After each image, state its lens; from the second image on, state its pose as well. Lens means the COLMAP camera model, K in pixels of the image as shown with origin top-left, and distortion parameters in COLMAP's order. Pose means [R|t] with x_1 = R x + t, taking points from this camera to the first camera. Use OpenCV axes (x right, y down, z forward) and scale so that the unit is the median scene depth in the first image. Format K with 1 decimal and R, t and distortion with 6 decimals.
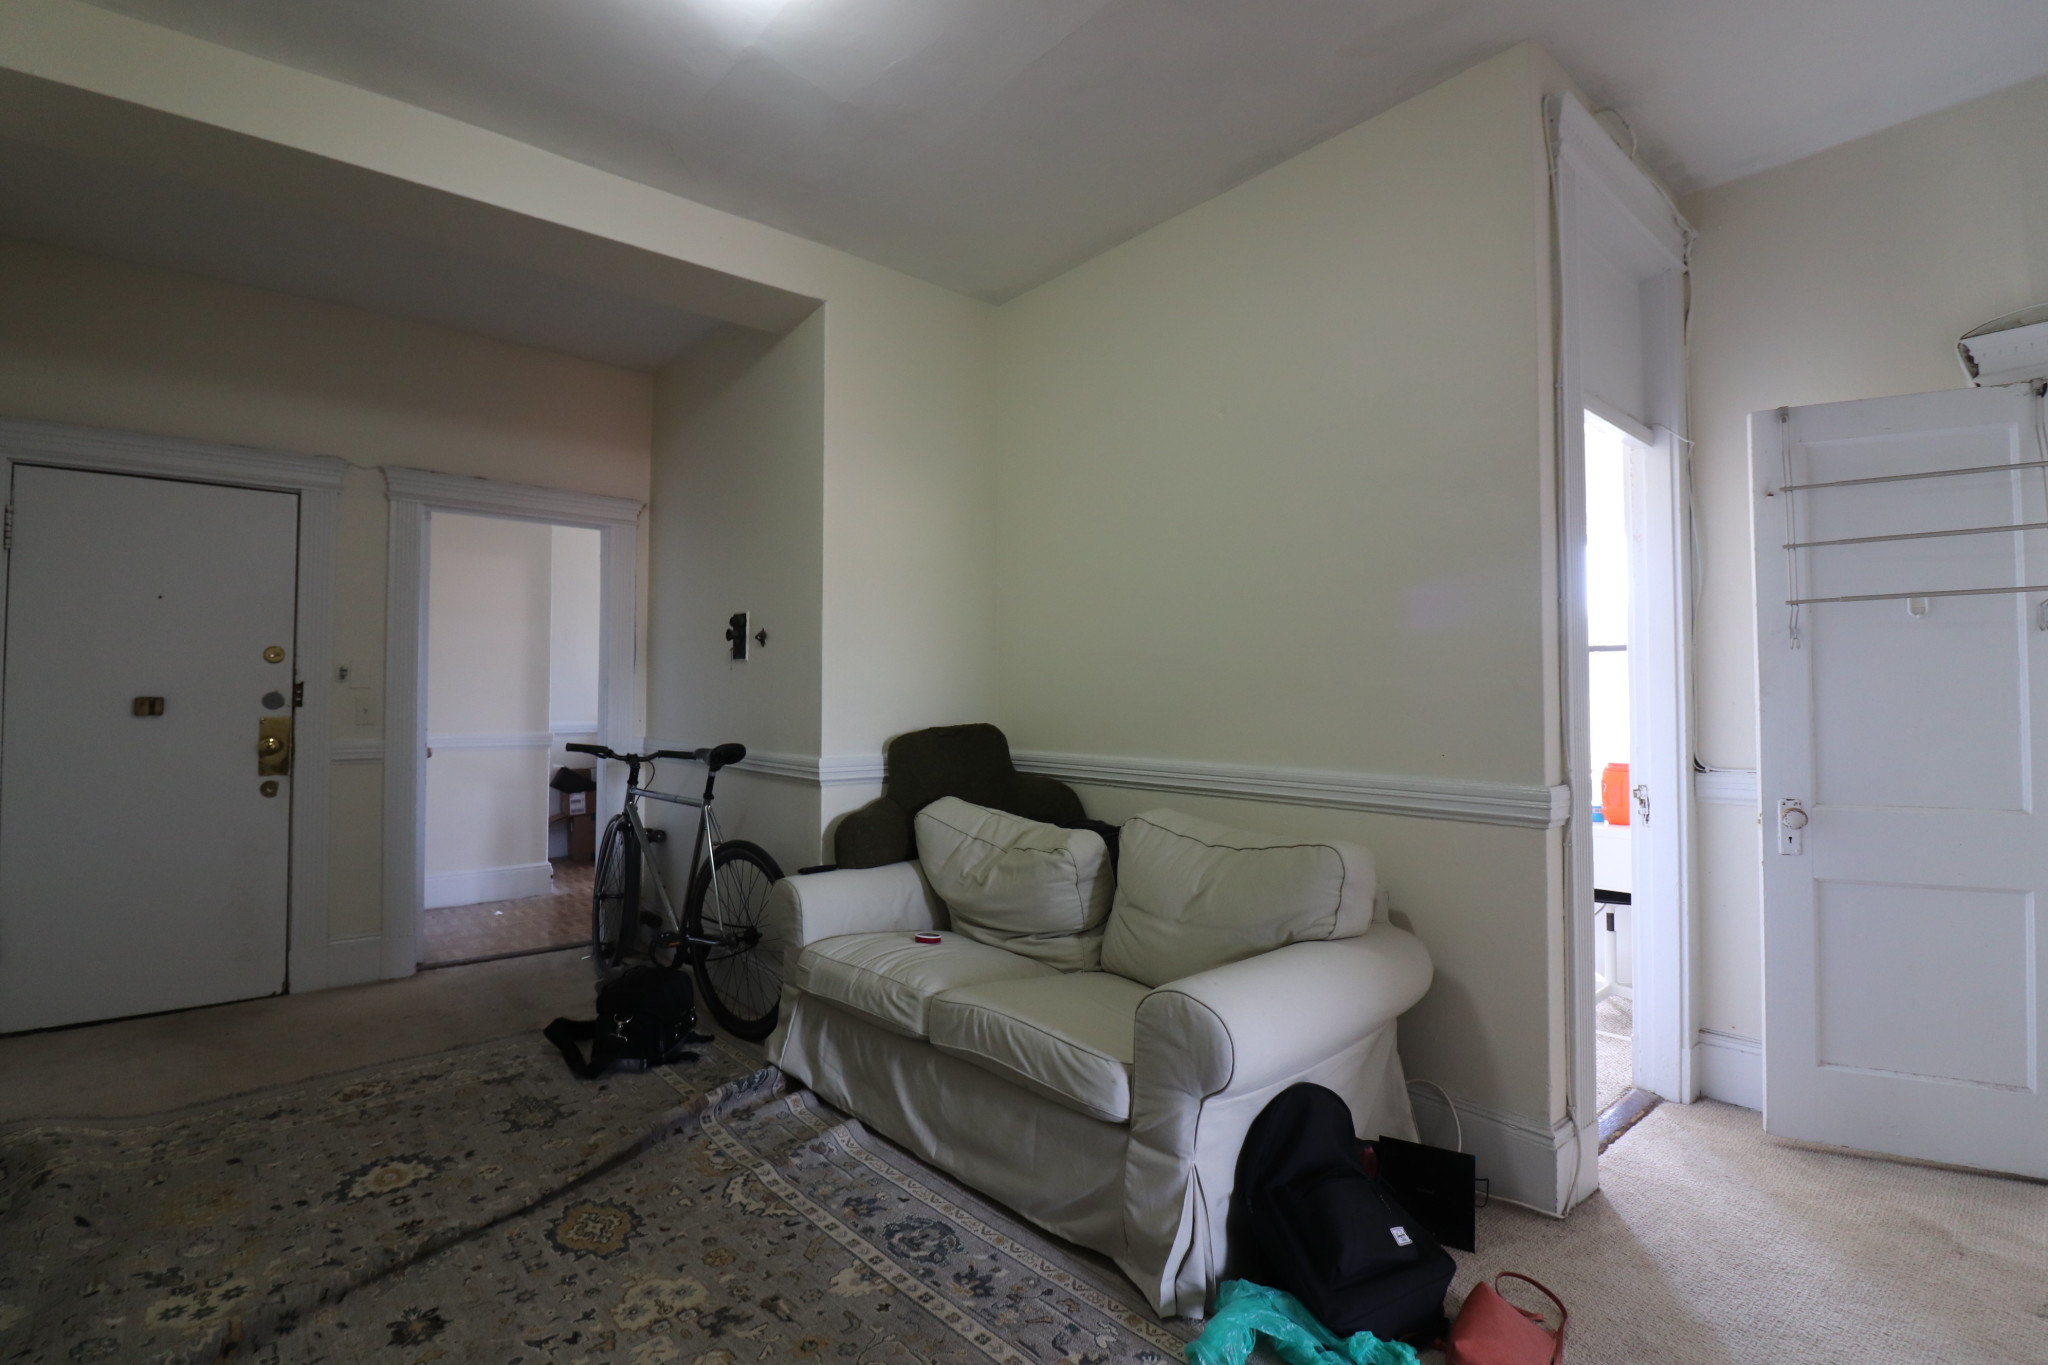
lens RADIAL K [[948.8, 0, 1017.7], [0, 948.8, 676.7], [0, 0, 1]] dist [0.001865, -0.015678]
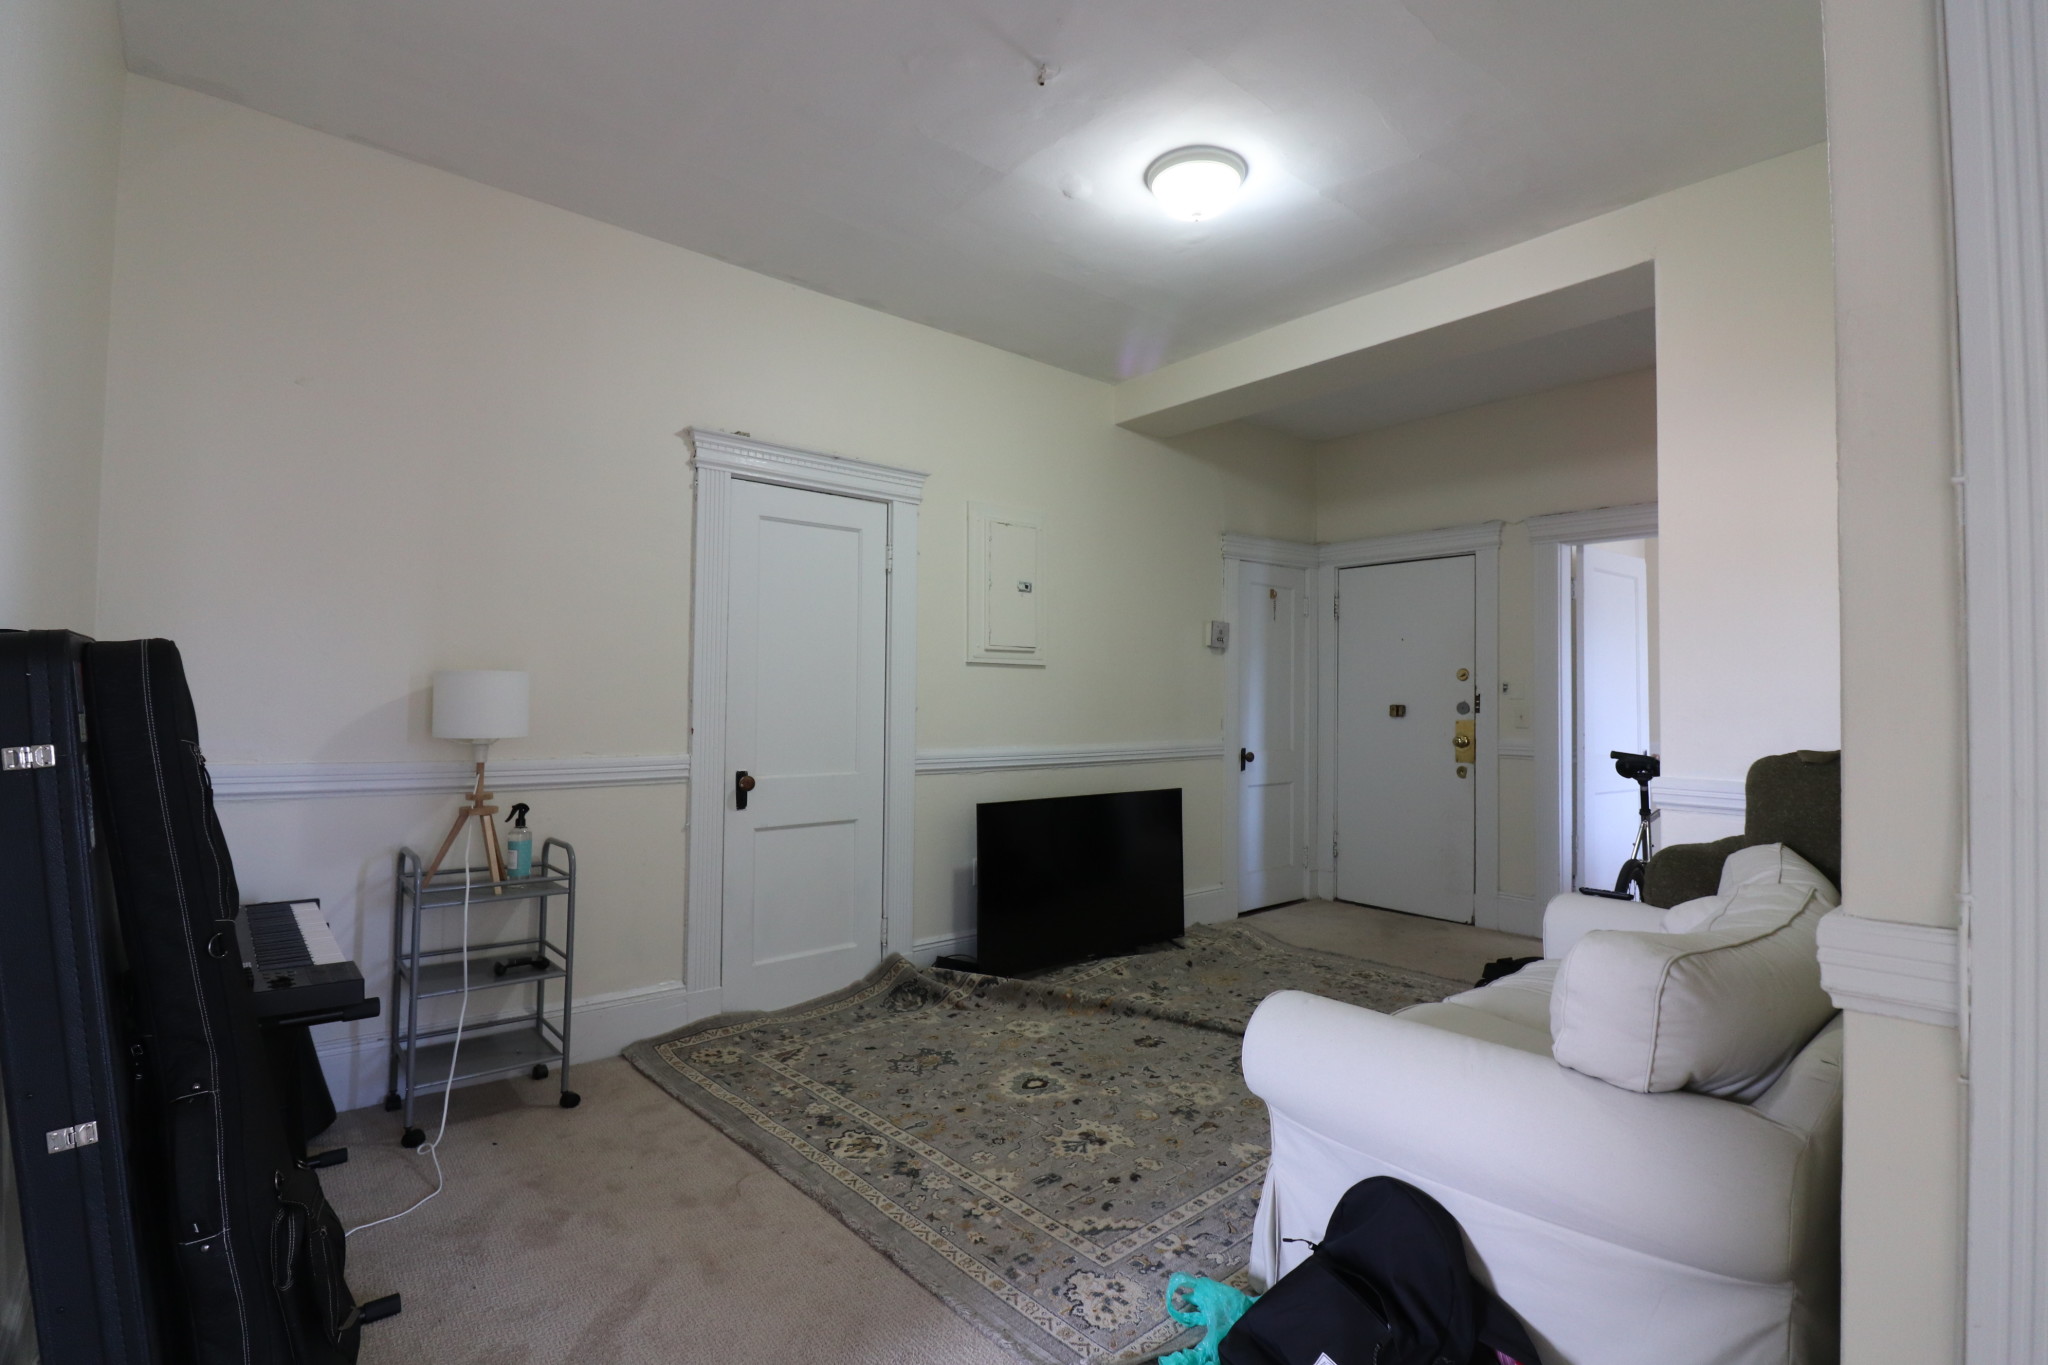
lens RADIAL K [[948.8, 0, 1017.7], [0, 948.8, 676.7], [0, 0, 1]] dist [0.001865, -0.015678]
pose [[-0.011026, -0.026714, -0.999582, 0.991333], [0.012861, 0.999557, -0.026855, 0.014071], [0.999857, -0.013152, -0.010678, 0.606073]]
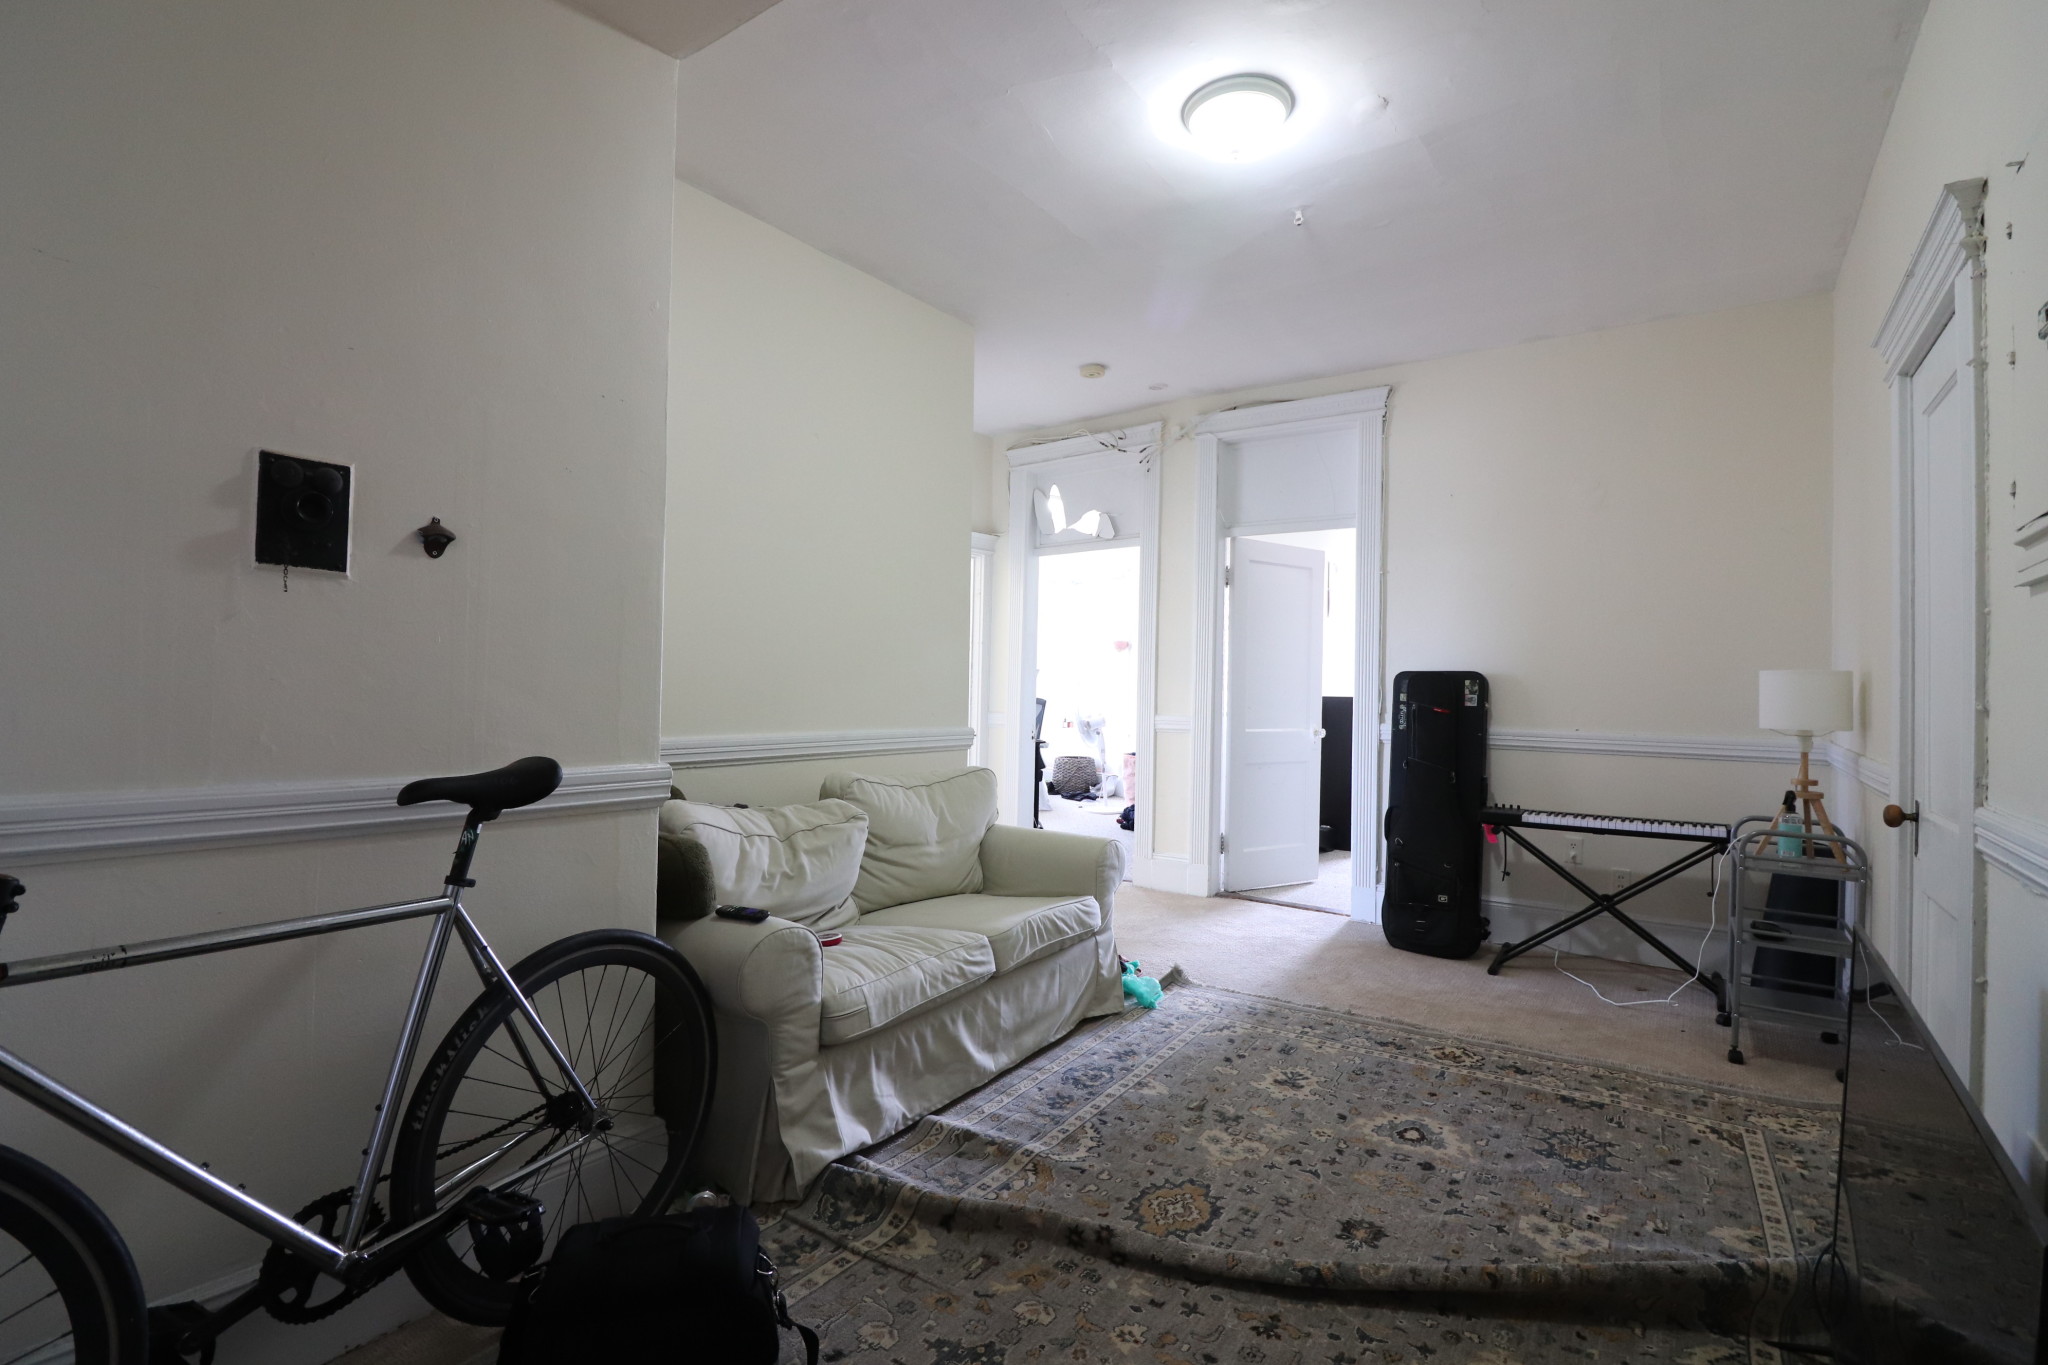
lens RADIAL K [[948.8, 0, 1017.7], [0, 948.8, 676.7], [0, 0, 1]] dist [0.001865, -0.015678]
pose [[-0.238194, 0.004600, 0.971207, -1.308922], [-0.038565, 0.999155, -0.014191, 0.037911], [-0.970452, -0.040835, -0.237815, 1.344220]]
